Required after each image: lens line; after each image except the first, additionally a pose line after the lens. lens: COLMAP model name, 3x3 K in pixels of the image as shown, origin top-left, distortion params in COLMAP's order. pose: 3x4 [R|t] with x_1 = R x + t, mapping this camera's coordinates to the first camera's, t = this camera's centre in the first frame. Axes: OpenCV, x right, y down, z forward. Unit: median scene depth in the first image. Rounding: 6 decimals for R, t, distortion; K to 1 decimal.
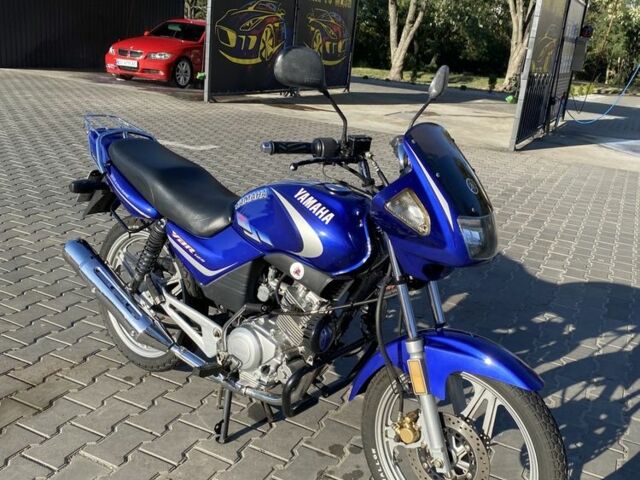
lens RADIAL K [[646.2, 0, 330.2], [0, 646.2, 258.3], [0, 0, 1]] dist [0.147434, -0.328076]
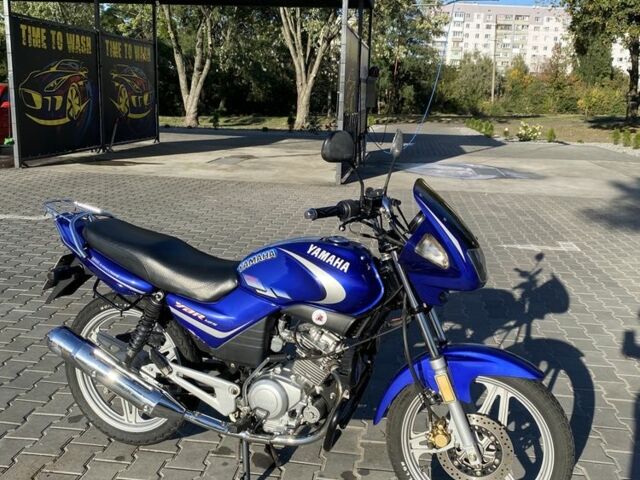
lens RADIAL K [[657.5, 0, 320.0], [0, 657.5, 240.0], [0, 0, 1]] dist [0.101756, -0.207224]
pose [[0.946141, -0.135113, 0.294213, -0.314002], [0.160054, 0.985140, -0.062298, -0.035528], [-0.281424, 0.106033, 0.953707, -0.091408]]
